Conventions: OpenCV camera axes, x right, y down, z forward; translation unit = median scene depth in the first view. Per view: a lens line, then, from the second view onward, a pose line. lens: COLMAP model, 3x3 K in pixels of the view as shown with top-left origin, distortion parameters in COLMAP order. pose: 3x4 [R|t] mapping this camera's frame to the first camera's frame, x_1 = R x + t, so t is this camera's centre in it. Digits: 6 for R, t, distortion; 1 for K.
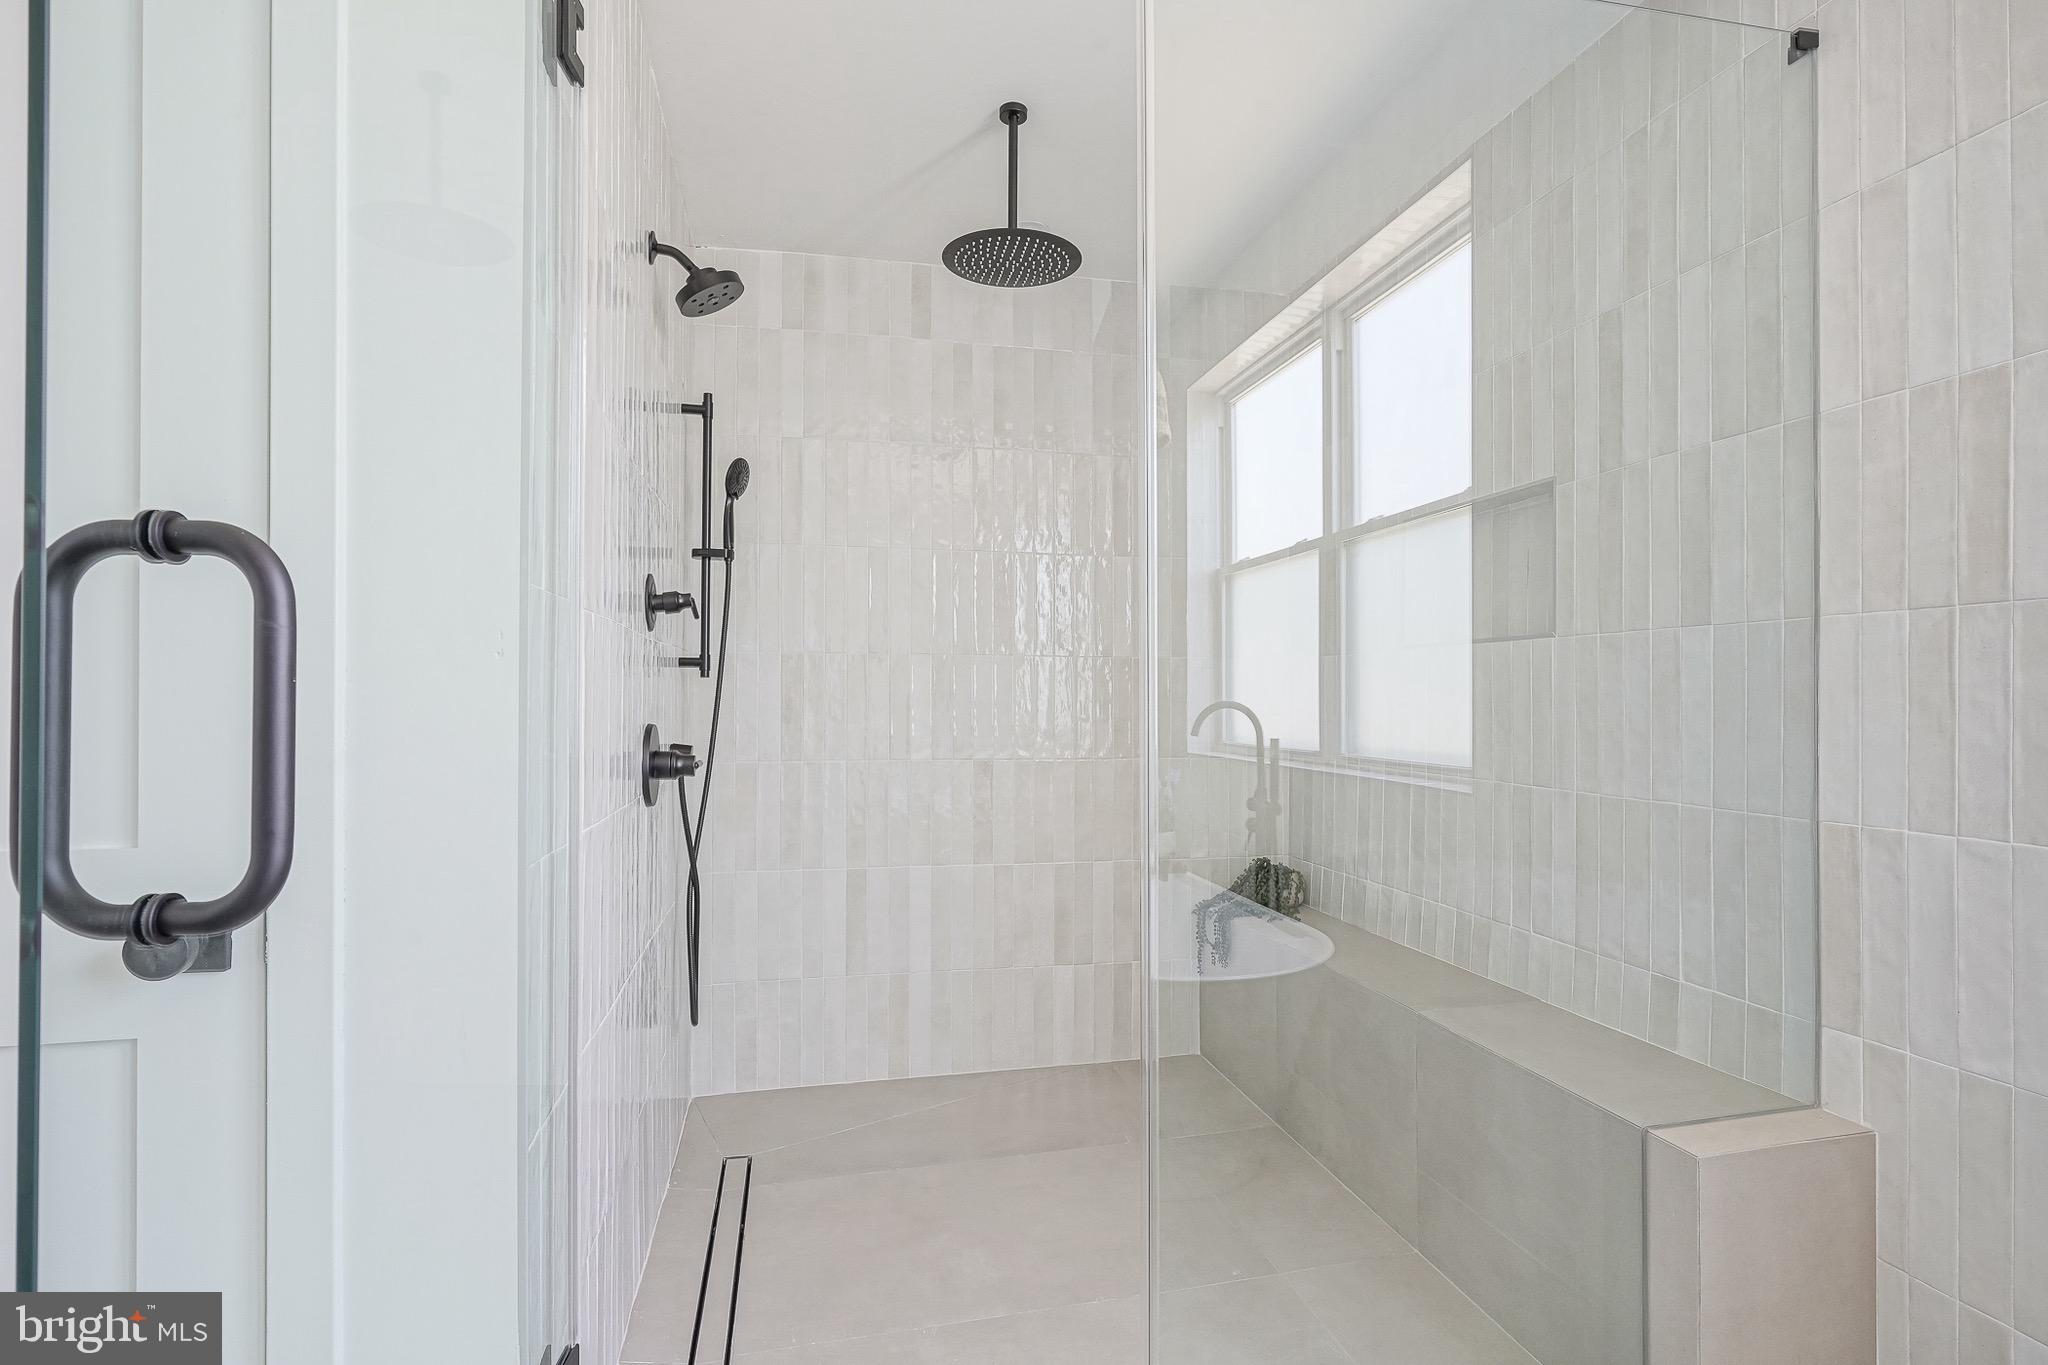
lens RADIAL K [[1033.9, 0, 1025.6], [0, 1033.9, 691.6], [0, 0, 1]] dist [0.000056, 0.000162]
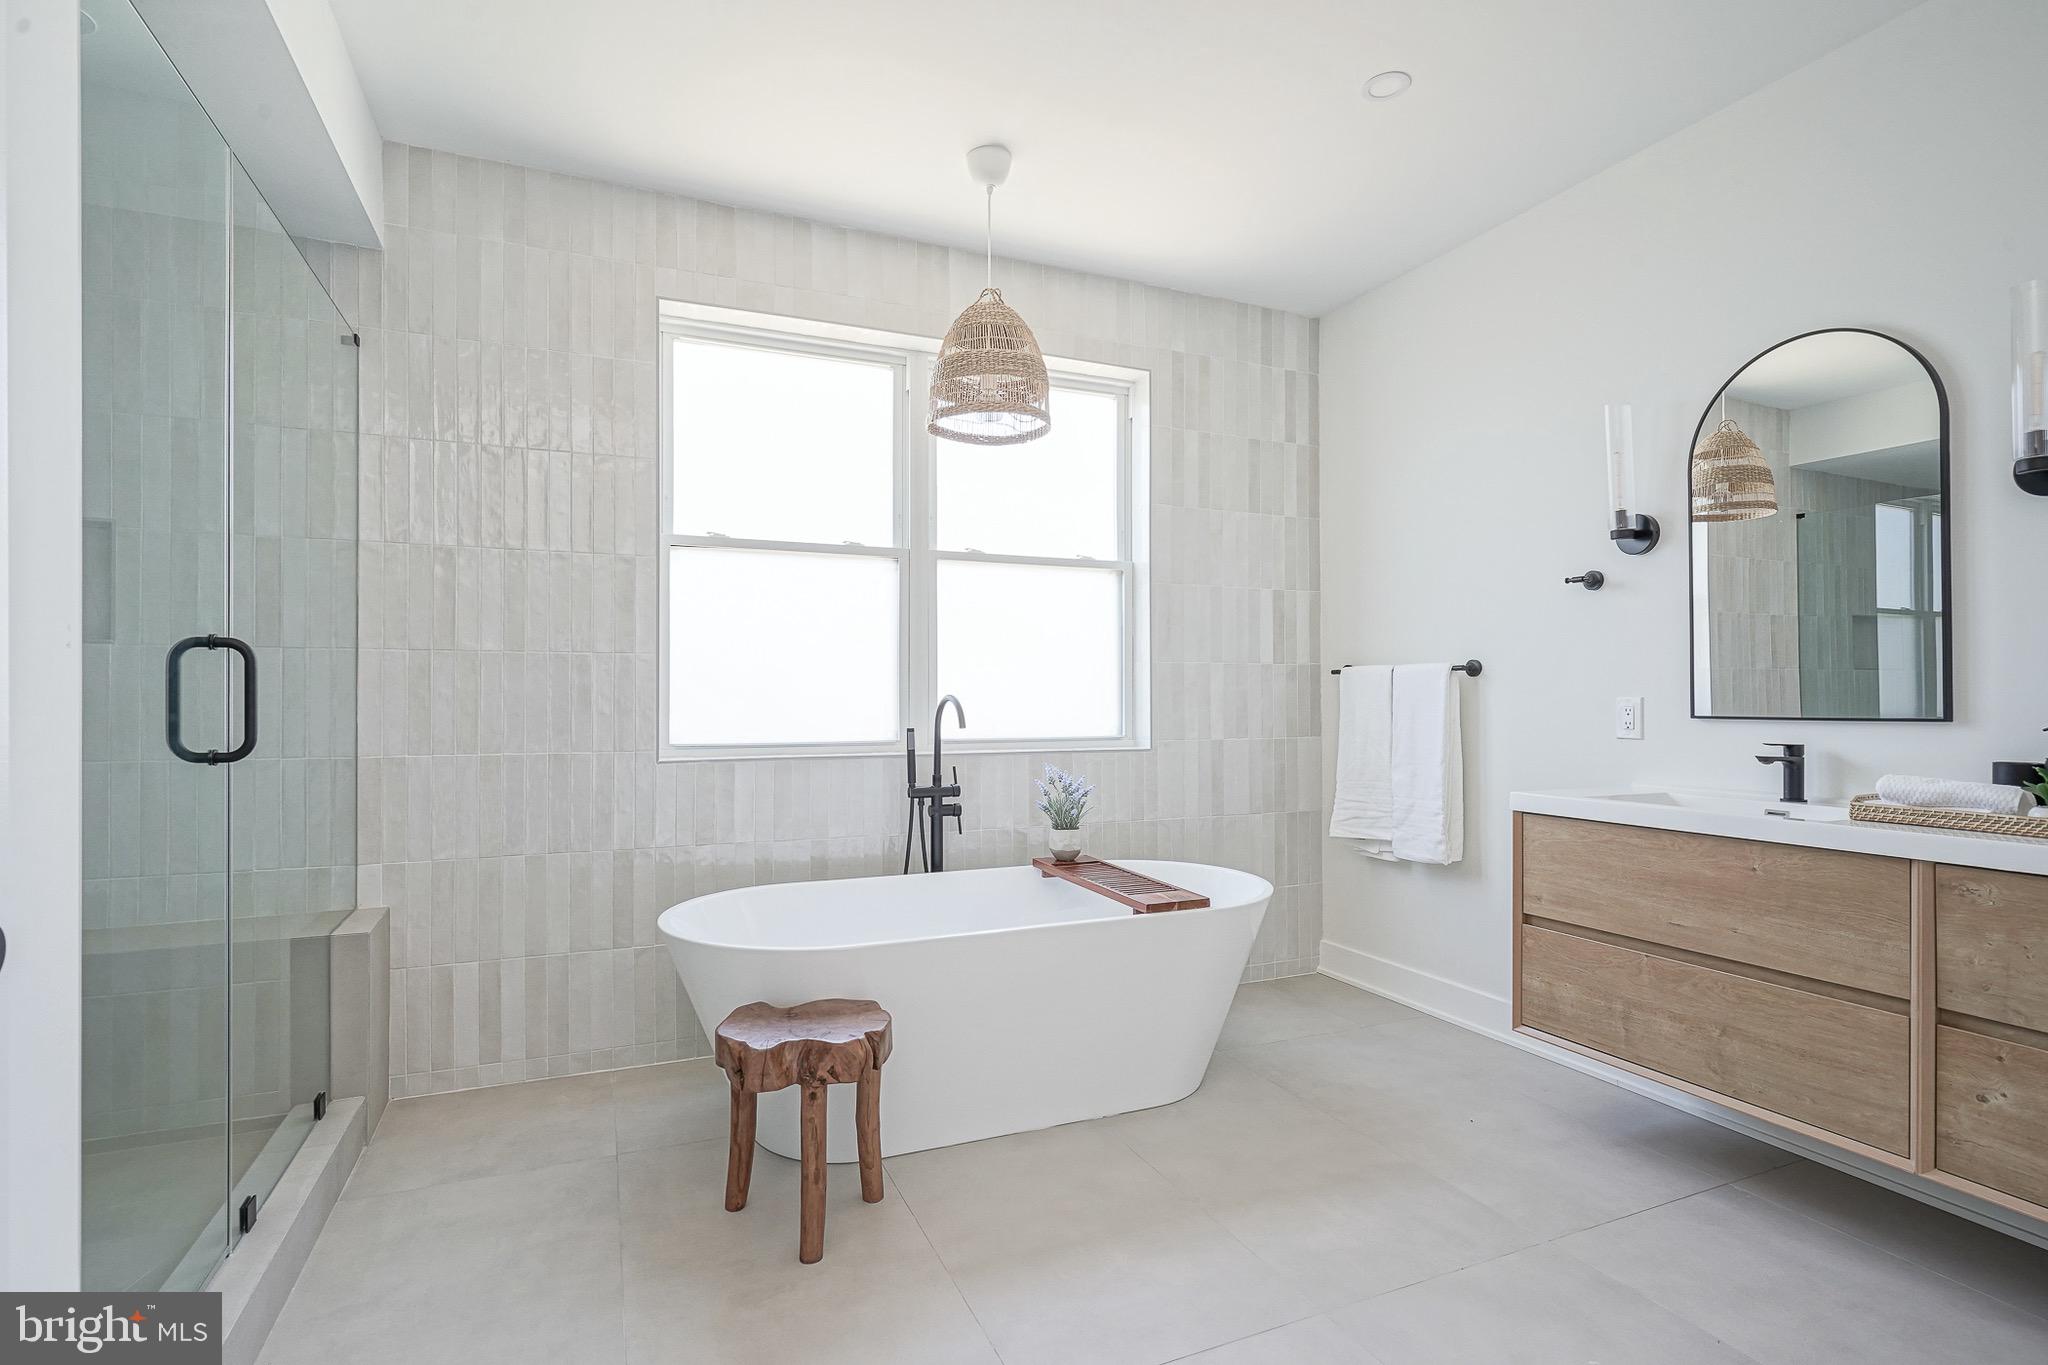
lens RADIAL K [[975.2, 0, 1009.5], [0, 975.2, 687.9], [0, 0, 1]] dist [-0.000881, 0.004100]
pose [[0.157341, 0.003221, 0.987539, -0.923066], [-0.004287, 0.999987, -0.002578, -0.002199], [-0.987535, -0.003828, 0.157353, -0.521225]]
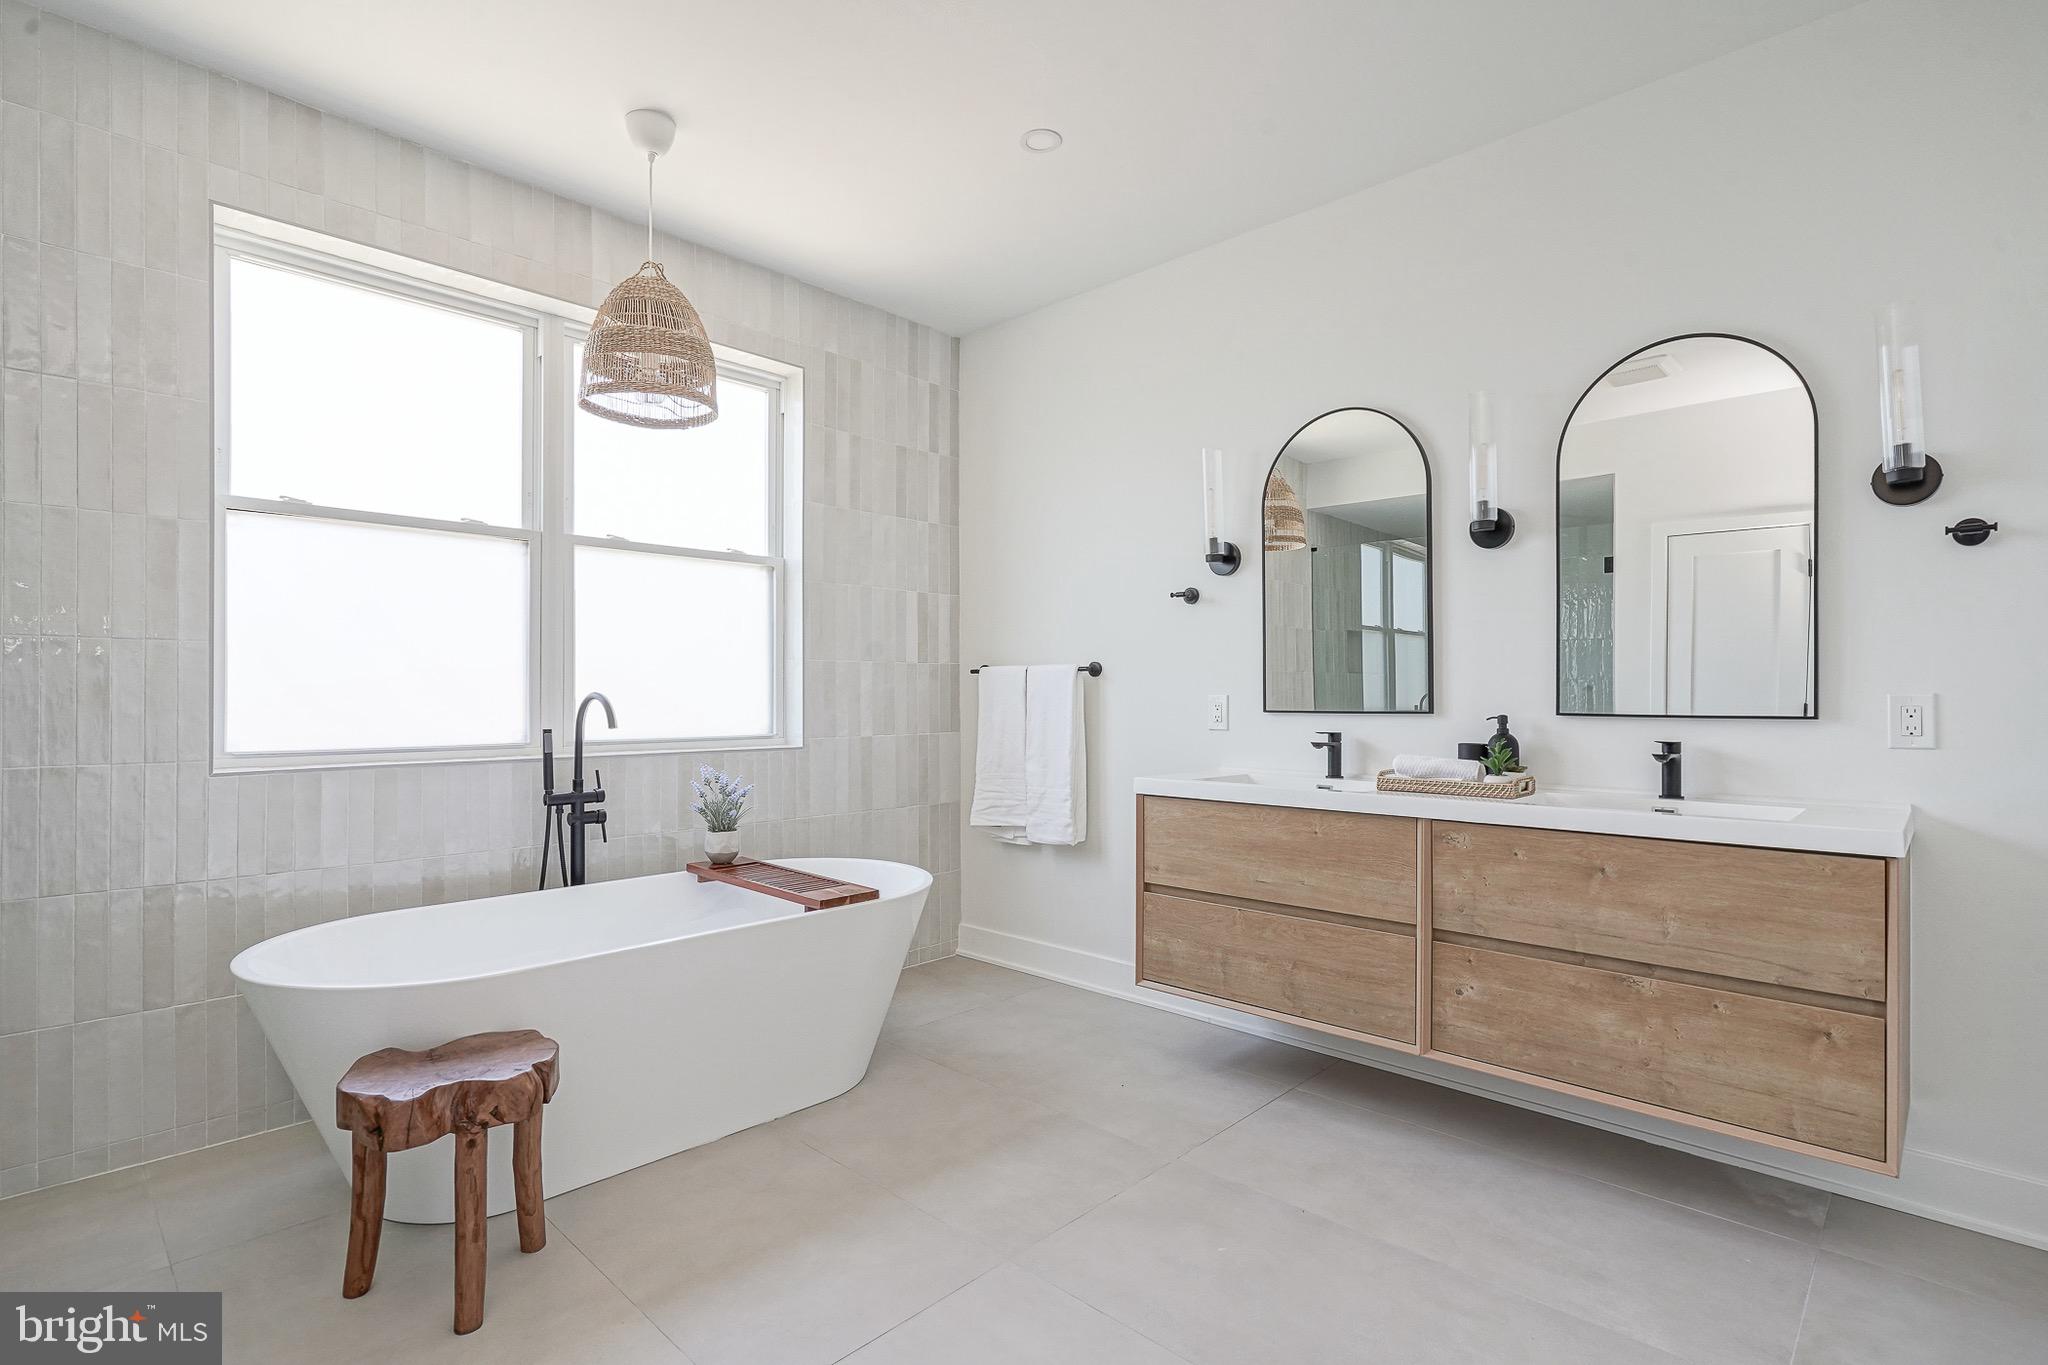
lens RADIAL K [[982.5, 0, 998.6], [0, 982.5, 684.7], [0, 0, 1]] dist [0.003454, 0.000720]
pose [[-0.229719, 0.004051, 0.973249, -0.963425], [-0.007005, 0.999959, -0.005816, -0.001520], [-0.973232, -0.008154, -0.229681, -0.380005]]
